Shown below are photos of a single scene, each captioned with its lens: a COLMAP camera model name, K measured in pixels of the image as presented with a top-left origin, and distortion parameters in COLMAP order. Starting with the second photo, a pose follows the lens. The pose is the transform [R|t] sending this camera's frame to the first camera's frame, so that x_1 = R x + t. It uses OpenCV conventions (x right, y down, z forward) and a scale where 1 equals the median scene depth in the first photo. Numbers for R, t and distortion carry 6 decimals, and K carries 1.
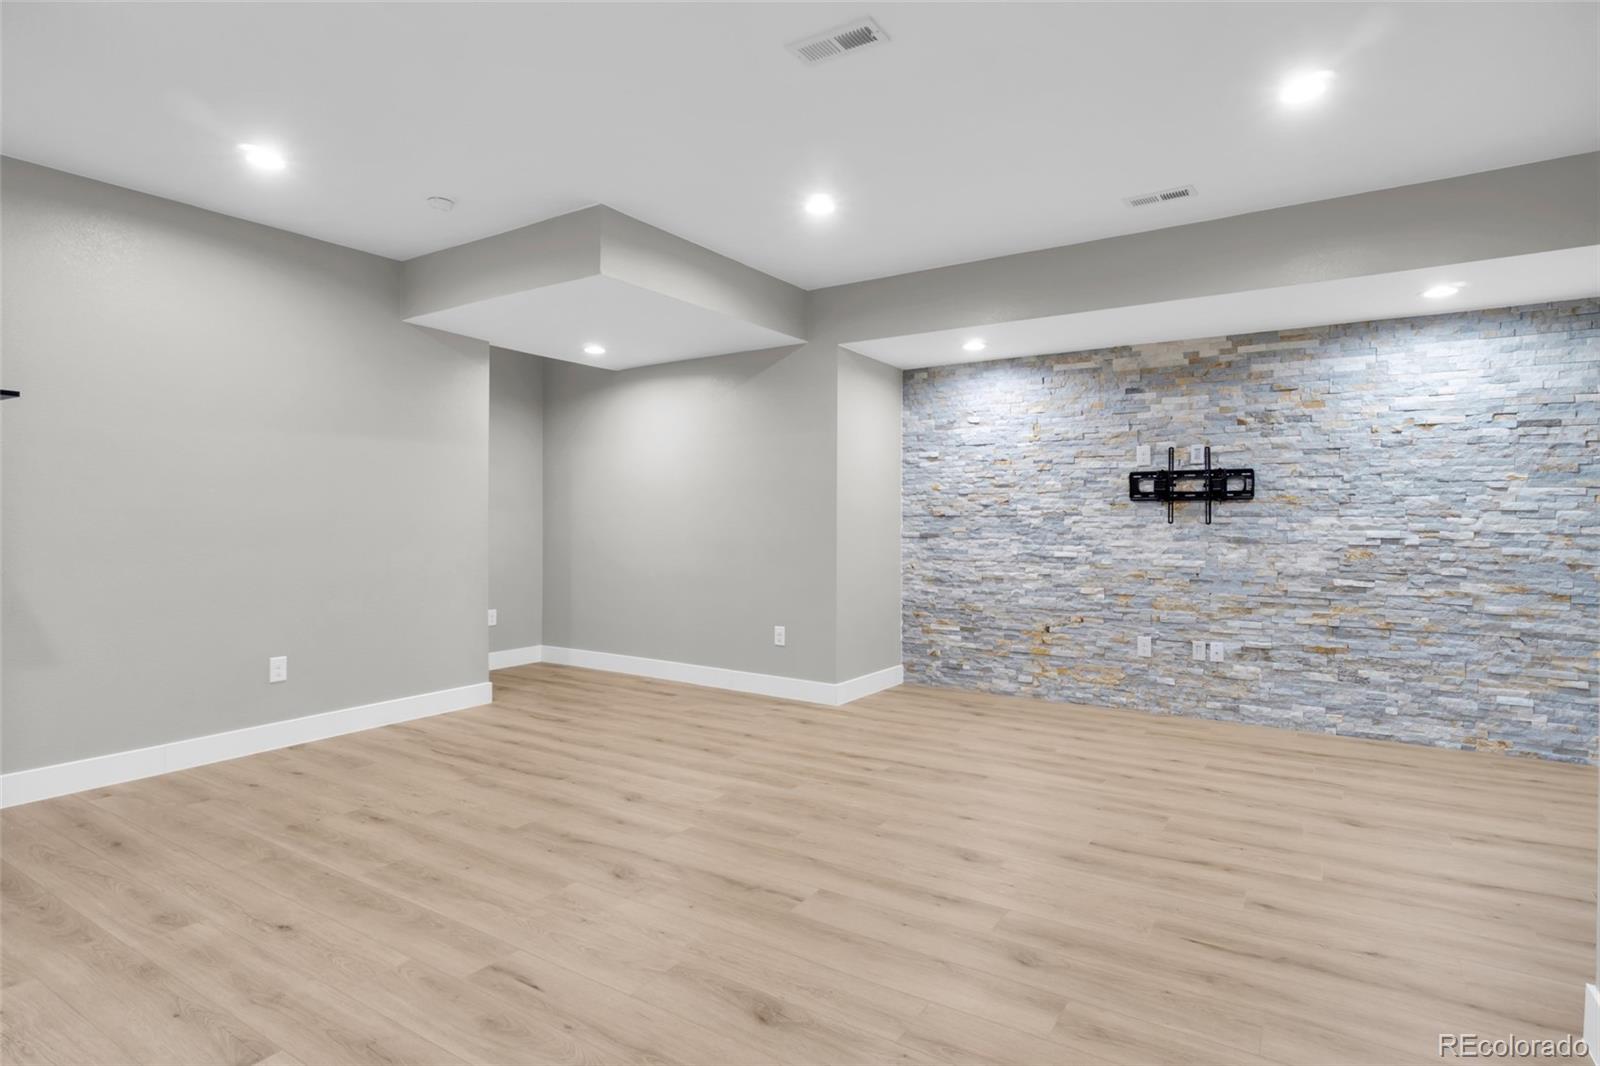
lens RADIAL K [[855.4, 0, 789.1], [0, 855.4, 526.4], [0, 0, 1]] dist [0.002415, 0.000890]
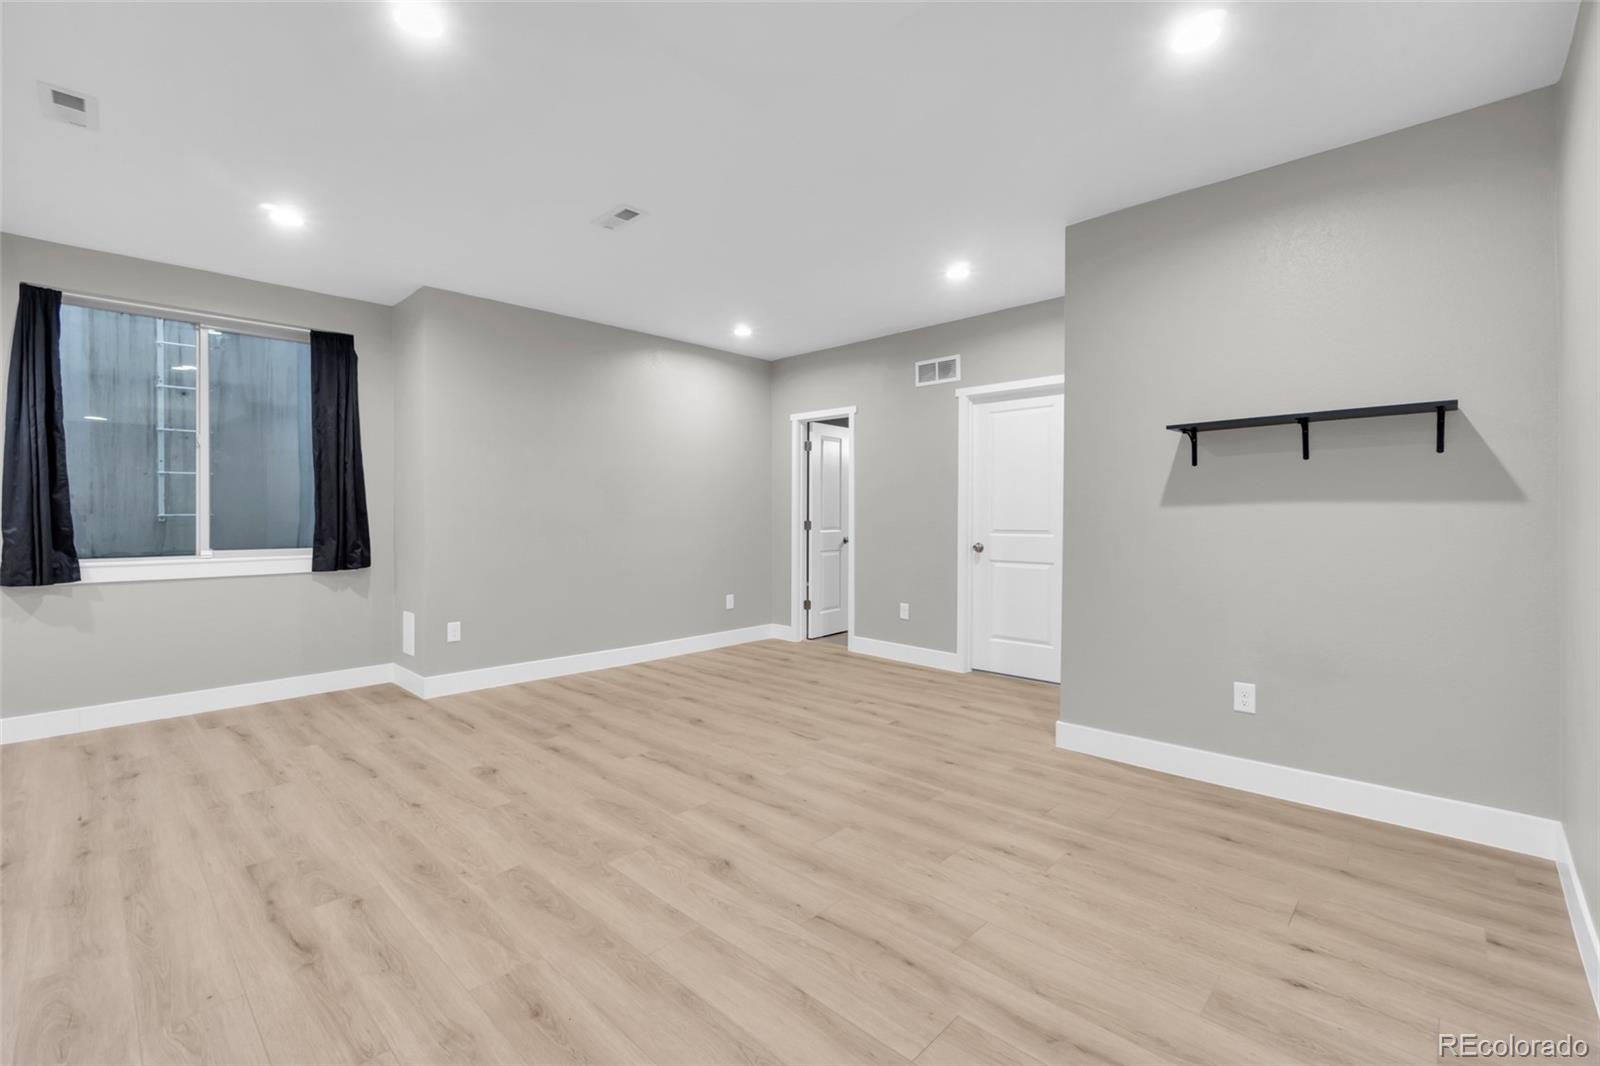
lens RADIAL K [[696.2, 0, 801.0], [0, 696.2, 520.4], [0, 0, 1]] dist [-0.003011, 0.000323]
pose [[-0.985500, -0.003774, 0.169635, -0.280214], [-0.001190, 0.999882, 0.015333, -0.011737], [-0.169673, 0.014909, -0.985388, 1.246319]]
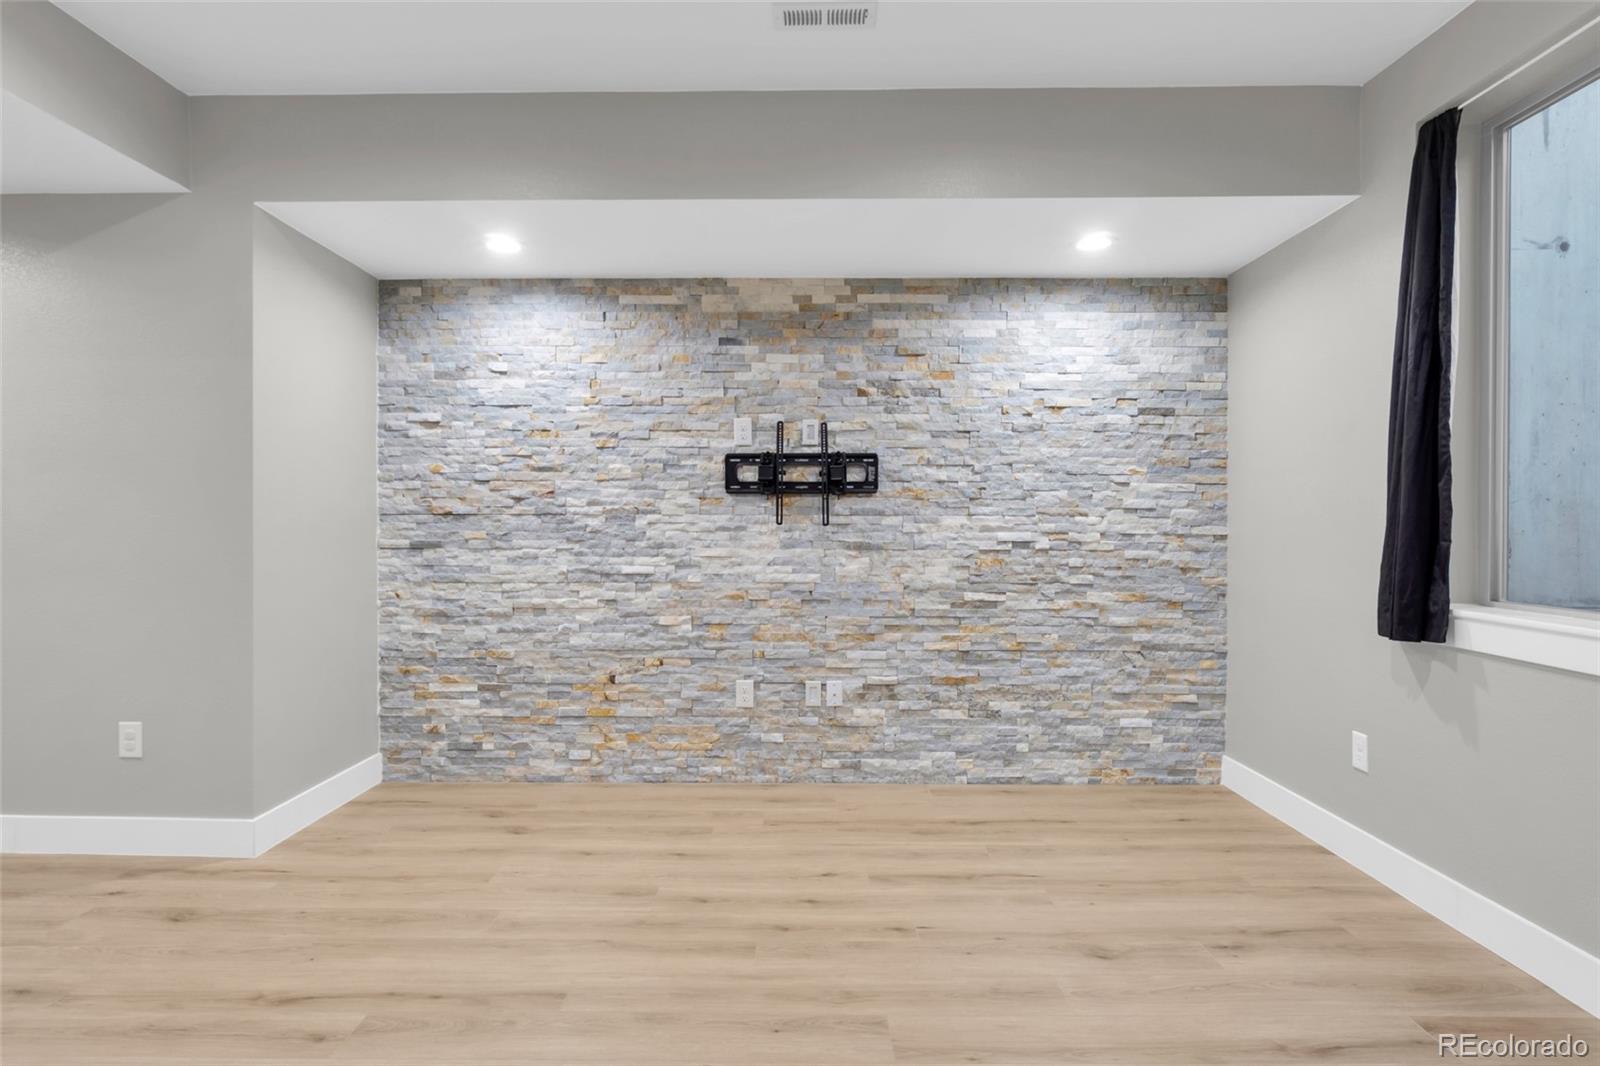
lens RADIAL K [[912.0, 0, 798.9], [0, 912.0, 526.9], [0, 0, 1]] dist [0.001498, -0.000702]
pose [[0.837974, -0.005732, 0.545680, 0.033820], [0.005948, 0.999981, 0.001369, -0.002737], [-0.545677, 0.002099, 0.837993, 0.359669]]
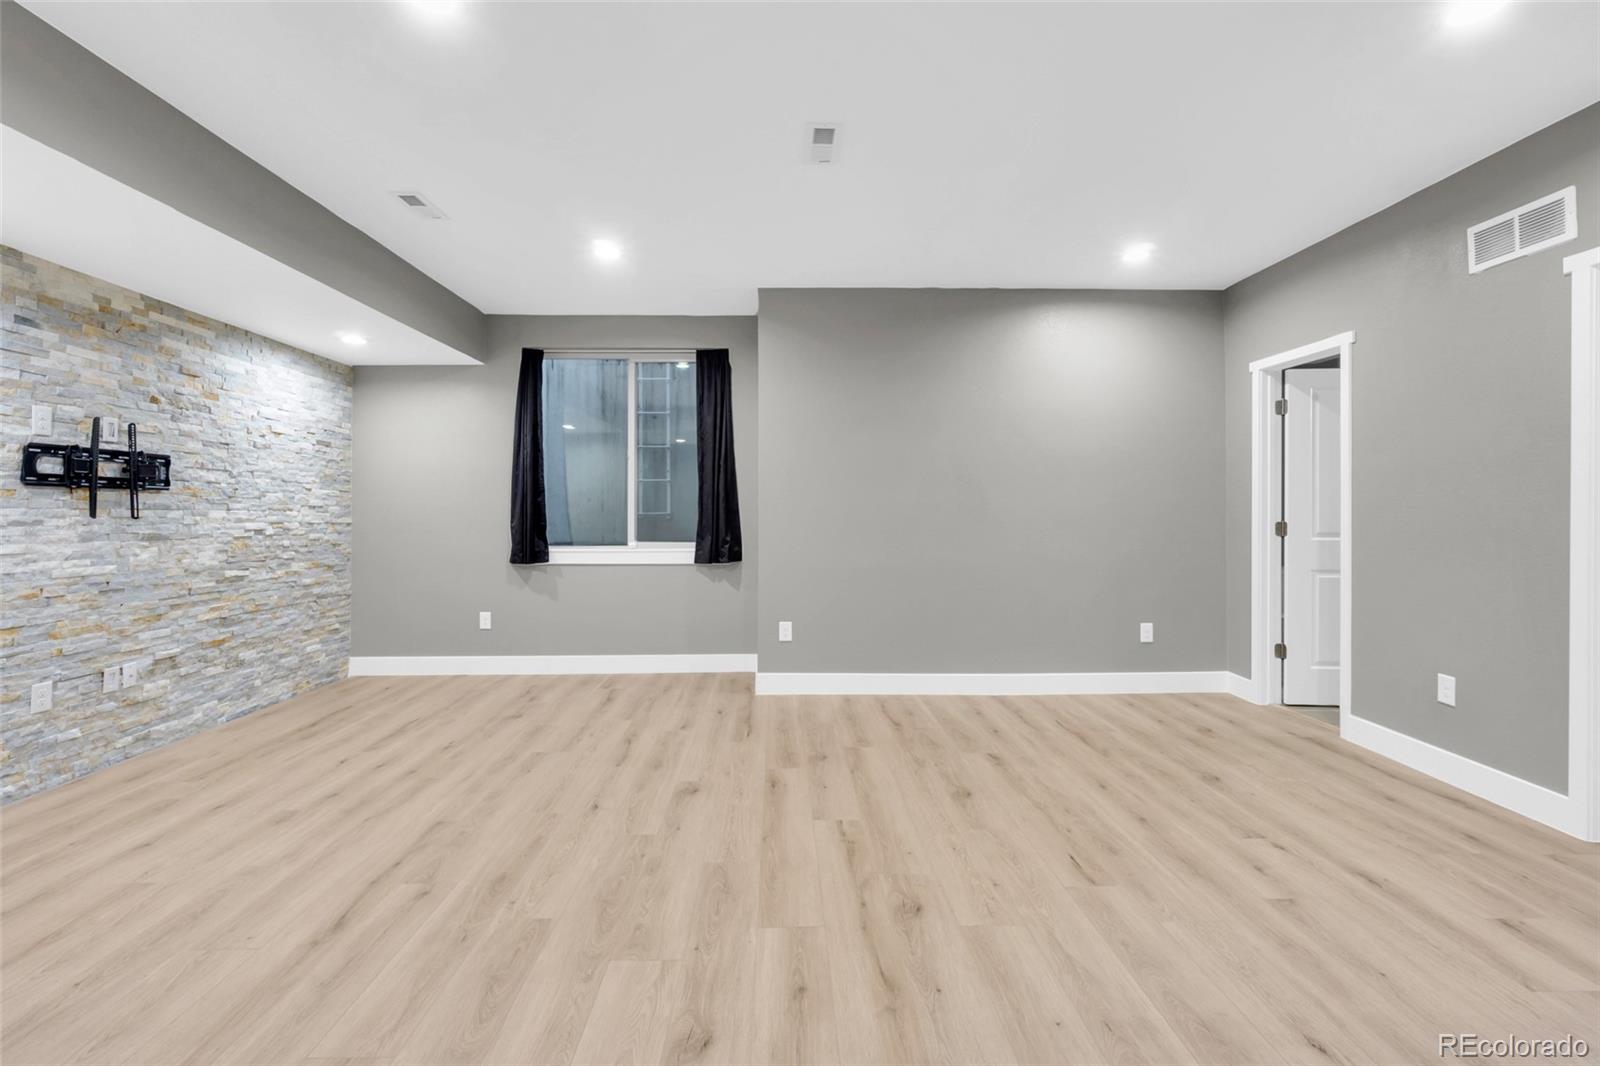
lens RADIAL K [[701.4, 0, 793.5], [0, 701.4, 518.0], [0, 0, 1]] dist [-0.004452, -0.000302]
pose [[-0.573759, -0.008116, 0.818984, -0.436756], [0.004209, 0.999908, 0.012857, -0.009804], [-0.819013, 0.010824, -0.573673, 0.917015]]
